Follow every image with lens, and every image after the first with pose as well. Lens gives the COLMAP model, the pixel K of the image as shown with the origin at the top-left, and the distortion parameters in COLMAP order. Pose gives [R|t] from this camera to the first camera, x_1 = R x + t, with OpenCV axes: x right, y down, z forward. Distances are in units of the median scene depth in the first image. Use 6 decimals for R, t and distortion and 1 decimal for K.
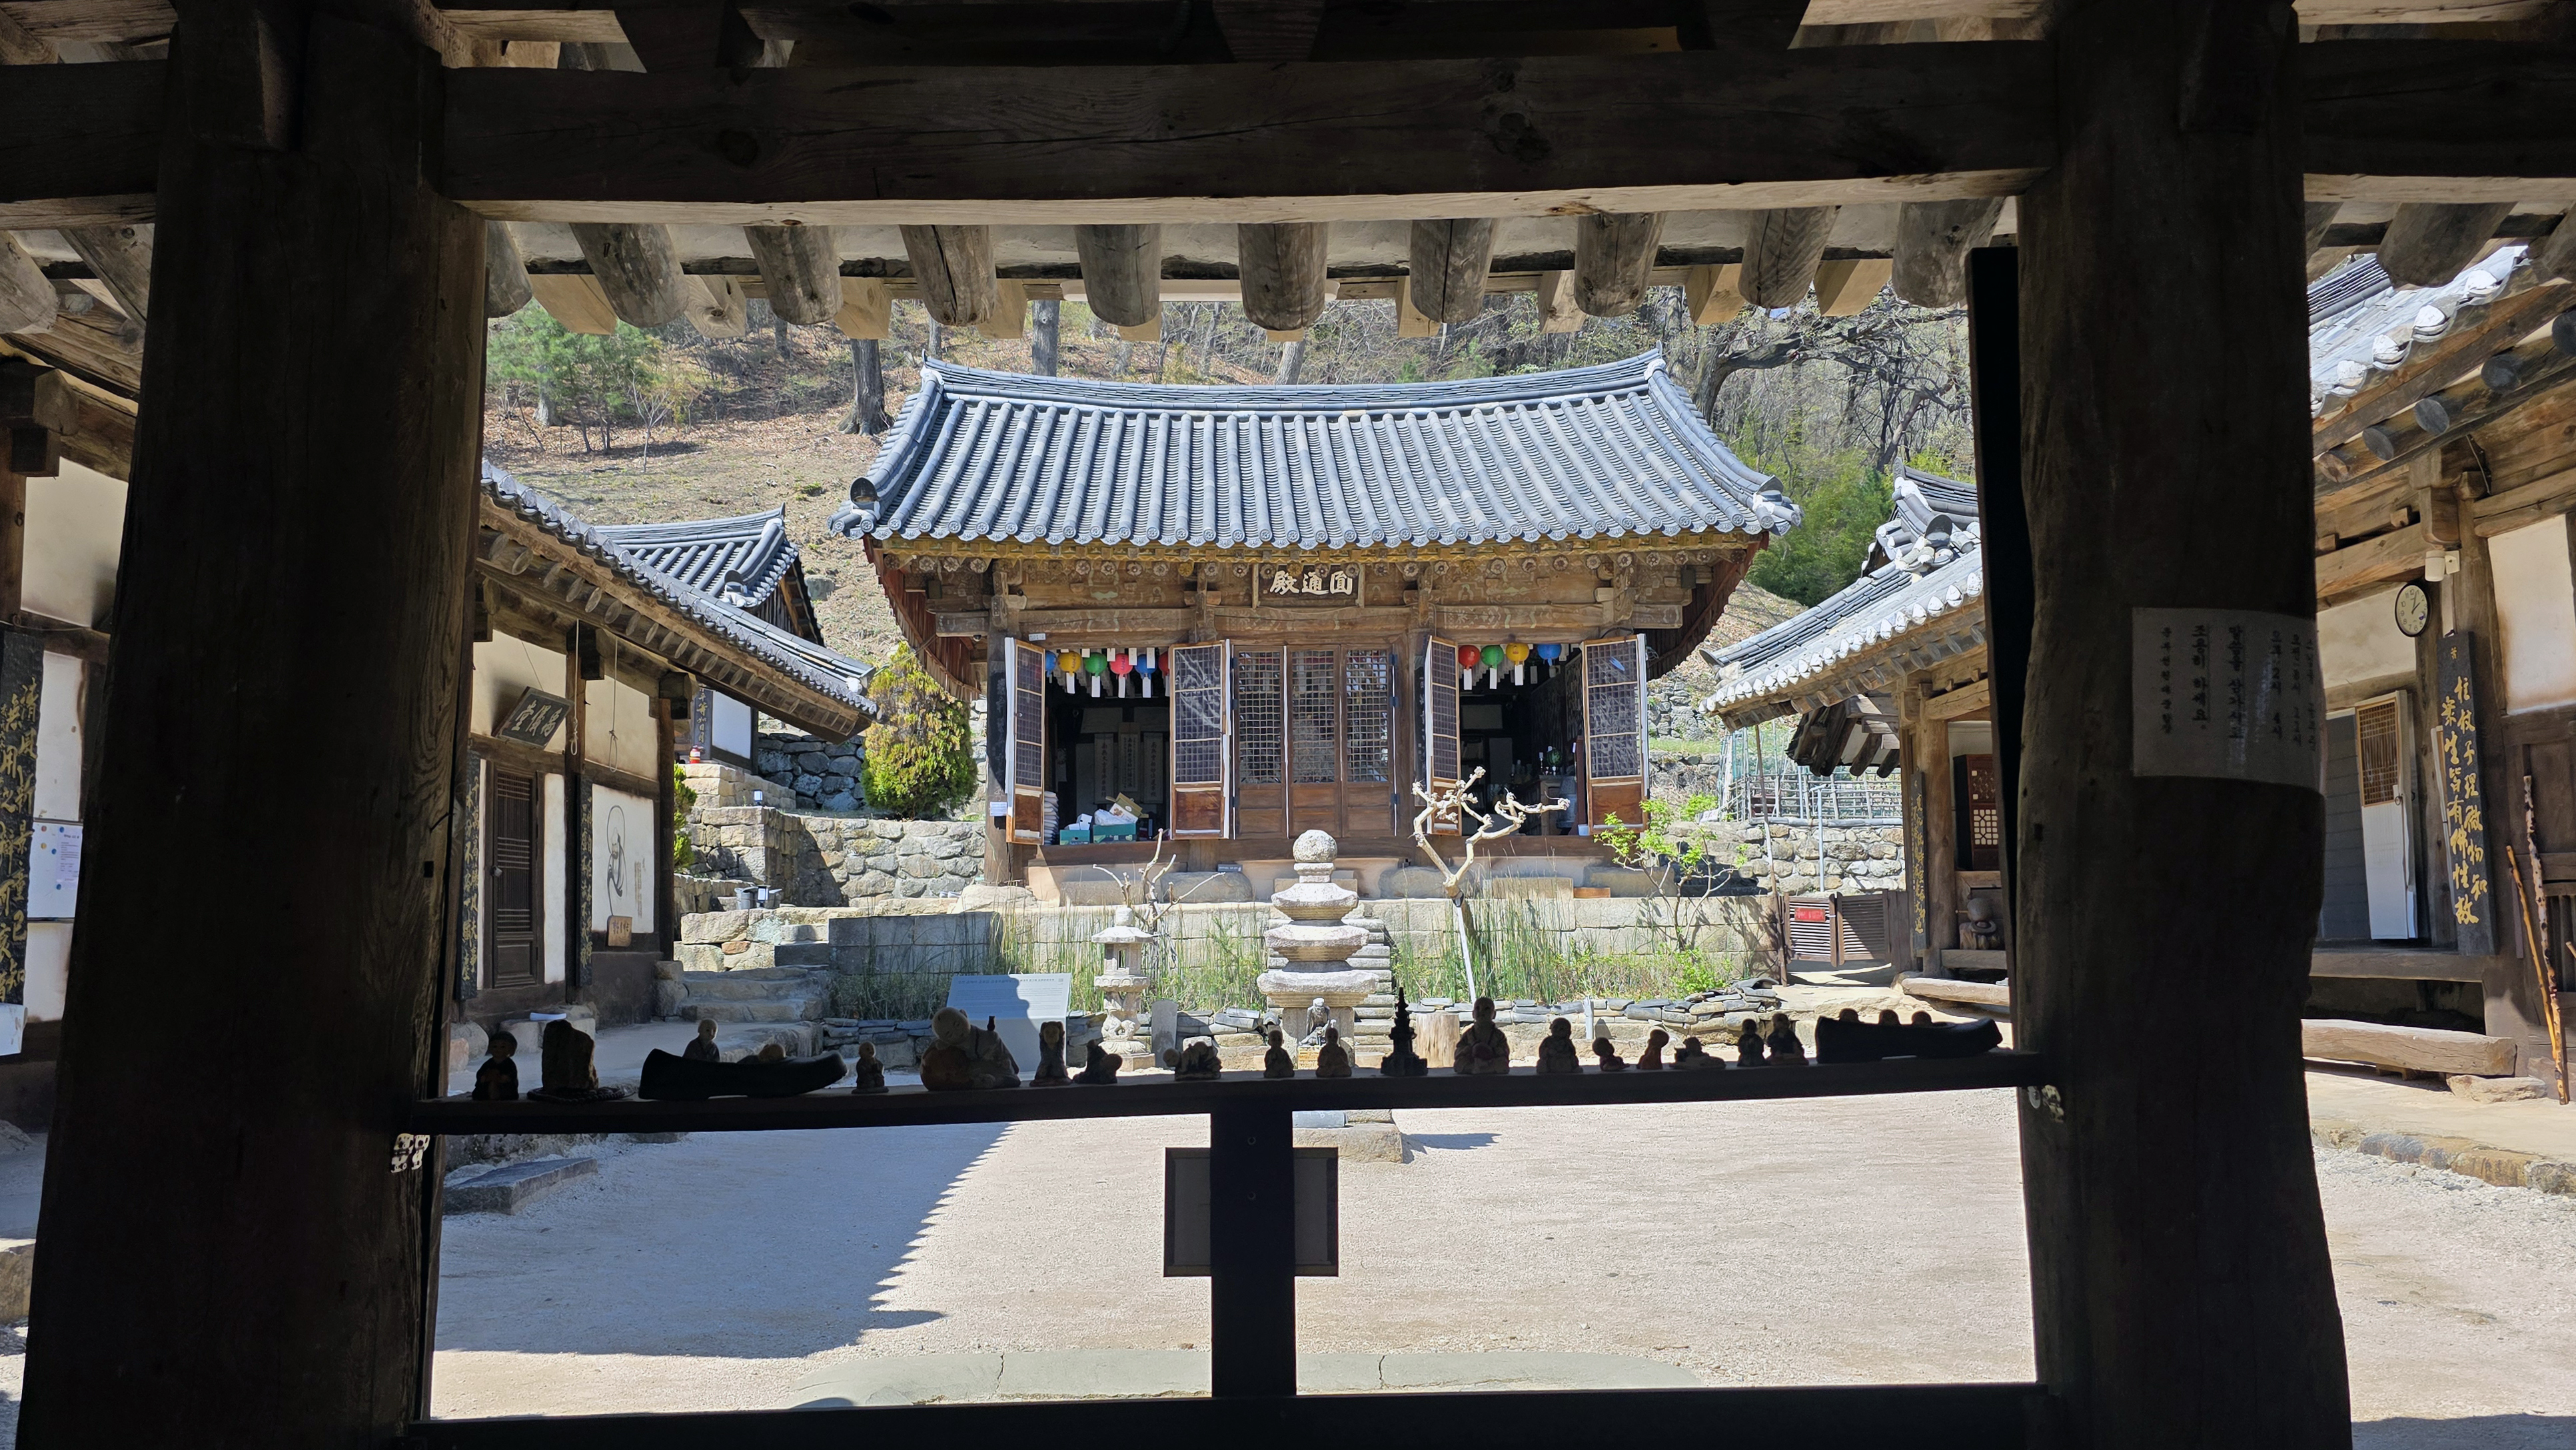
lens RADIAL K [[1791.8, 0, 1301.8], [0, 1791.8, 698.1], [0, 0, 1]] dist [0.056936, -0.039497]
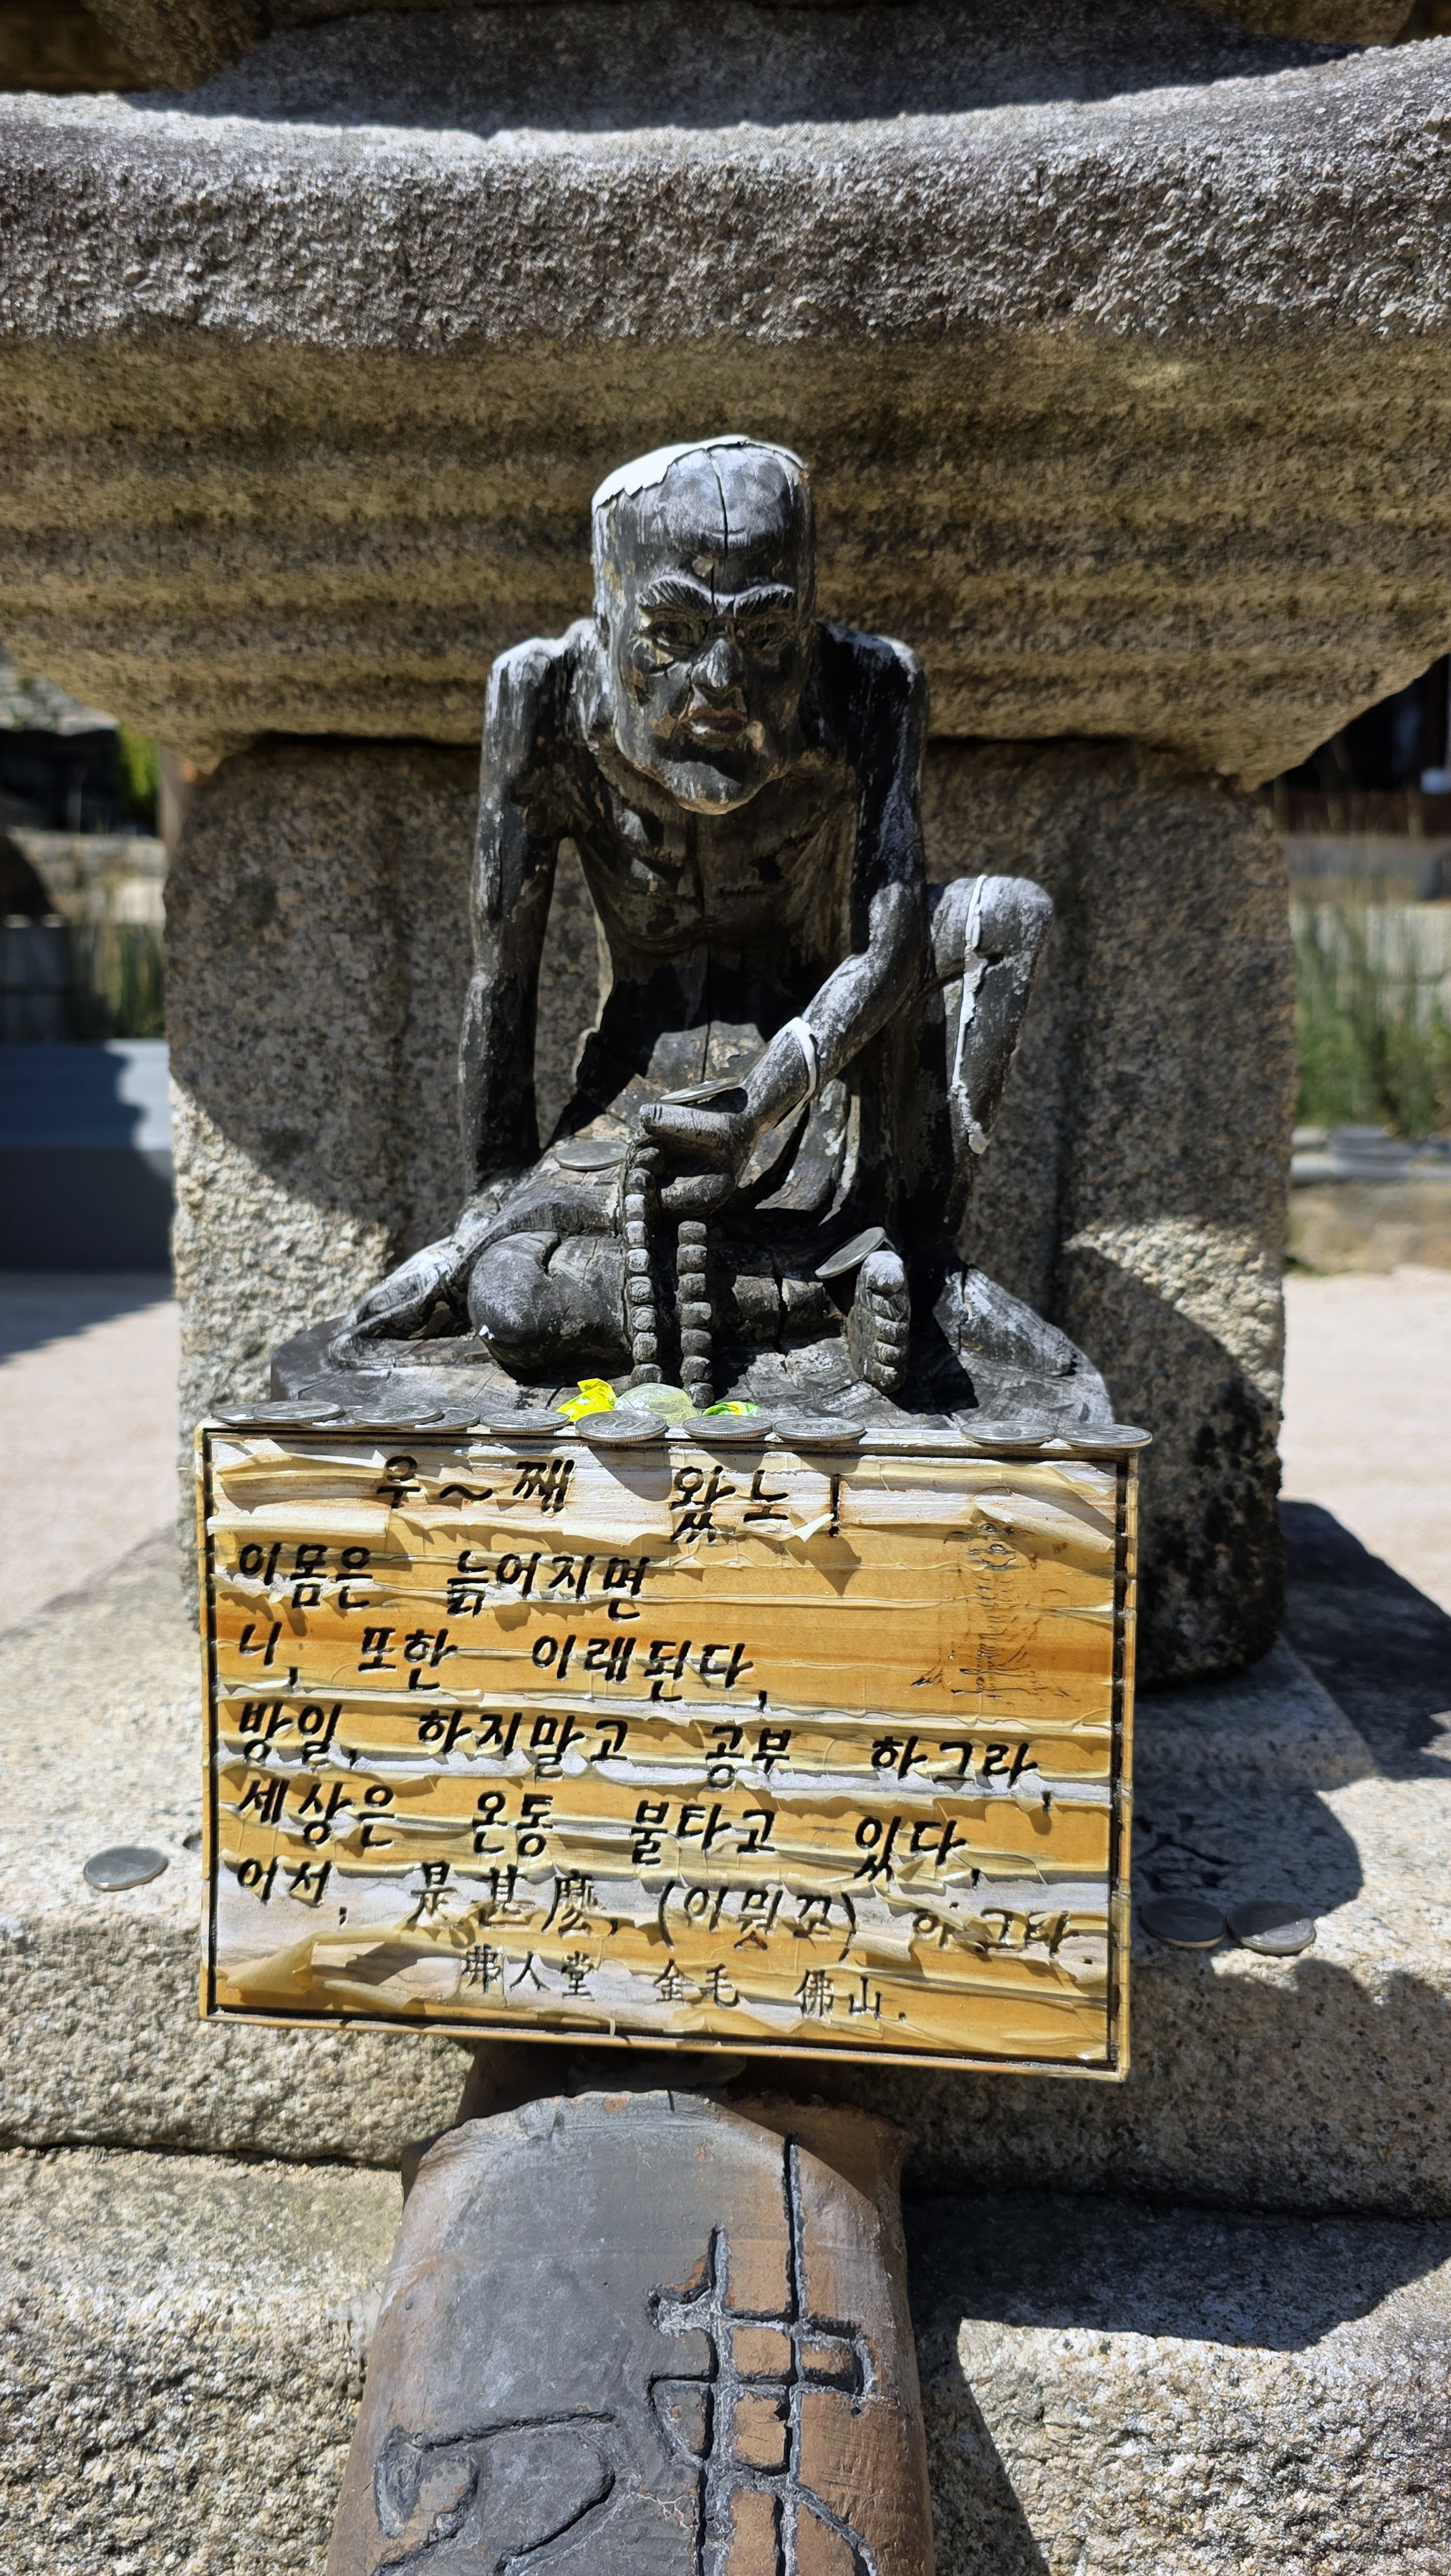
lens RADIAL K [[2128.1, 0, 706.7], [0, 2128.1, 1271.1], [0, 0, 1]] dist [0.064033, -0.000072]
pose [[0.997838, 0.021301, -0.062170, 0.007348], [-0.007348, 0.976245, 0.216543, 0.095159], [0.065305, -0.215618, 0.974292, 0.506443]]
